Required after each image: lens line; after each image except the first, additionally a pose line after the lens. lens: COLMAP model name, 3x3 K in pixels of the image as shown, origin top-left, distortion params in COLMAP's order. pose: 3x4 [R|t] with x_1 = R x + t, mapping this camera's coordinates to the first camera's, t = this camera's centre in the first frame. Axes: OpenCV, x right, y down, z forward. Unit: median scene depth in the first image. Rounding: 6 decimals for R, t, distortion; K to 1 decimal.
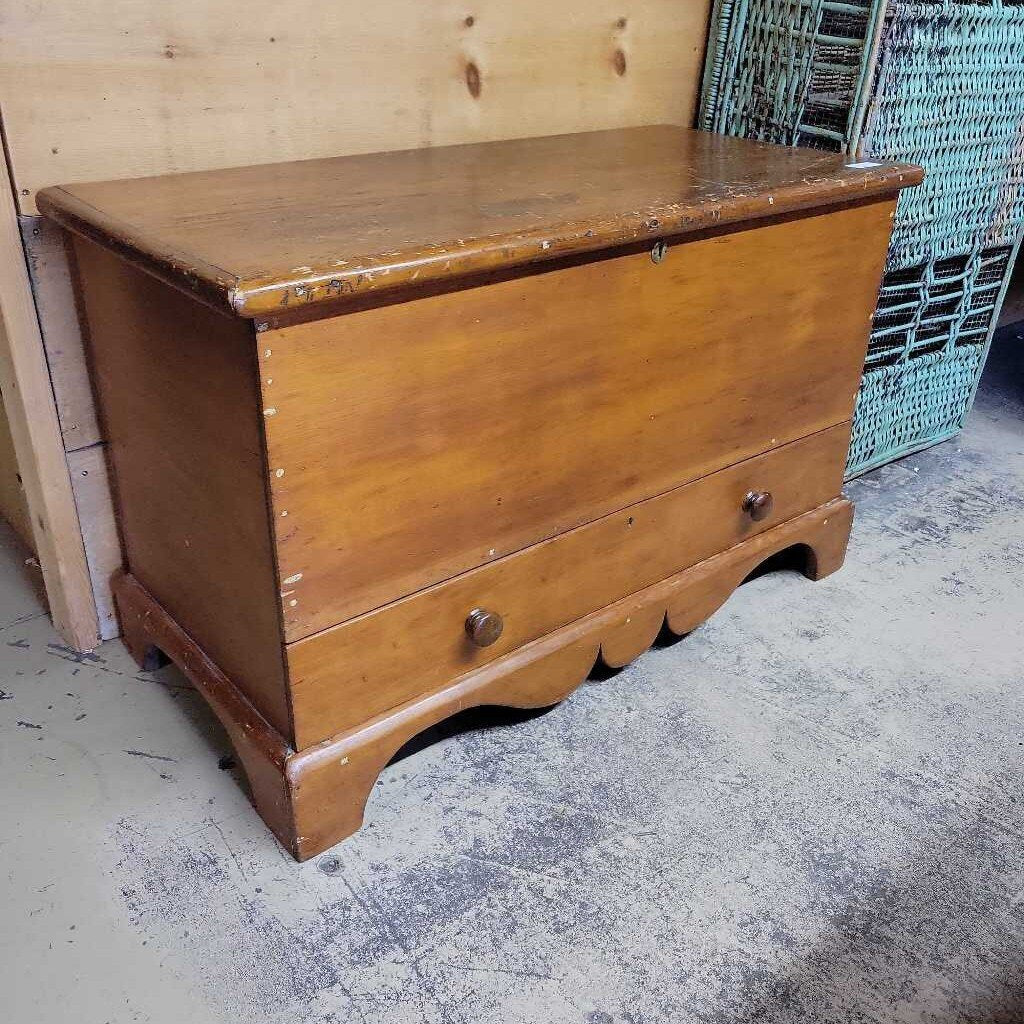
lens RADIAL K [[1029.6, 0, 508.7], [0, 1029.6, 495.1], [0, 0, 1]] dist [0.046777, -0.023459]
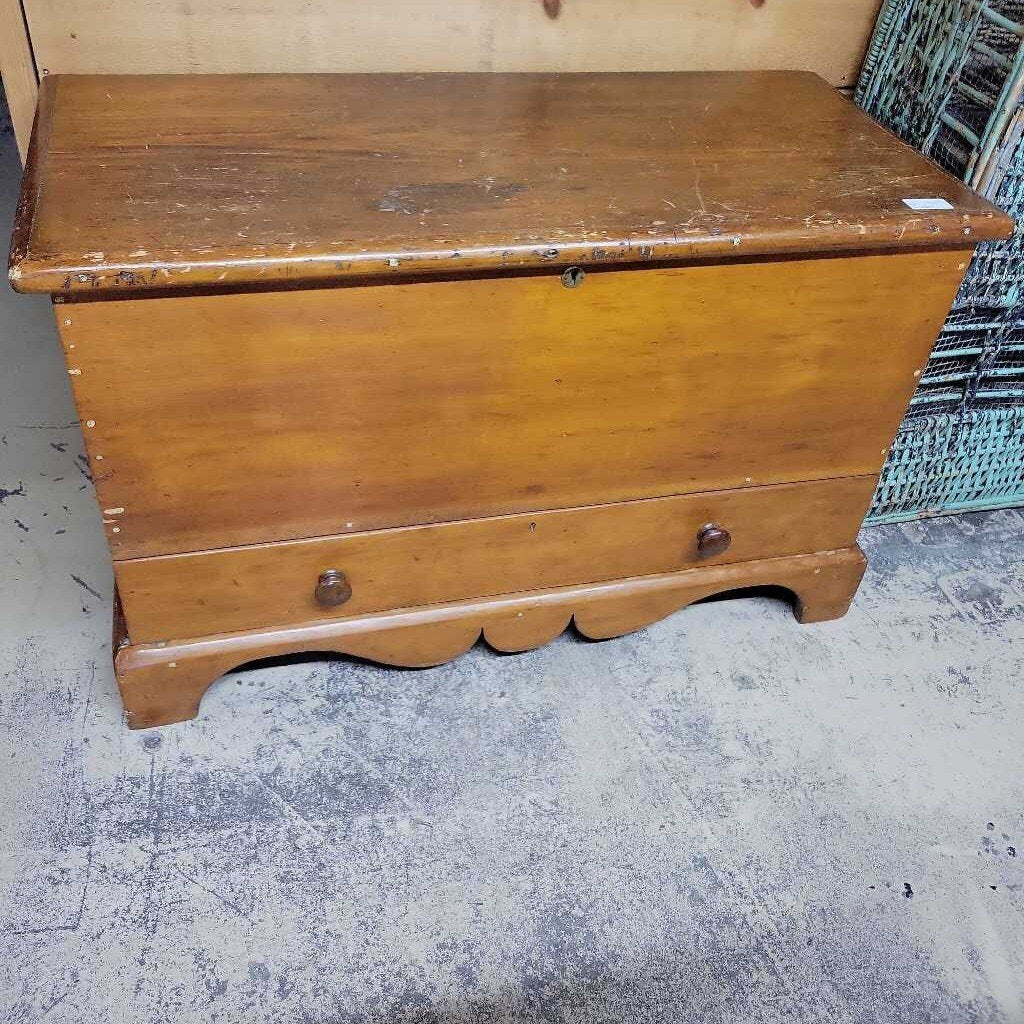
lens RADIAL K [[1034.9, 0, 511.9], [0, 1034.9, 481.6], [0, 0, 1]] dist [0.047884, -0.026227]
pose [[0.907675, 0.306009, -0.287202, 0.396704], [-0.244715, 0.941881, 0.230161, -0.251649], [0.340942, -0.138628, 0.929807, 0.101436]]
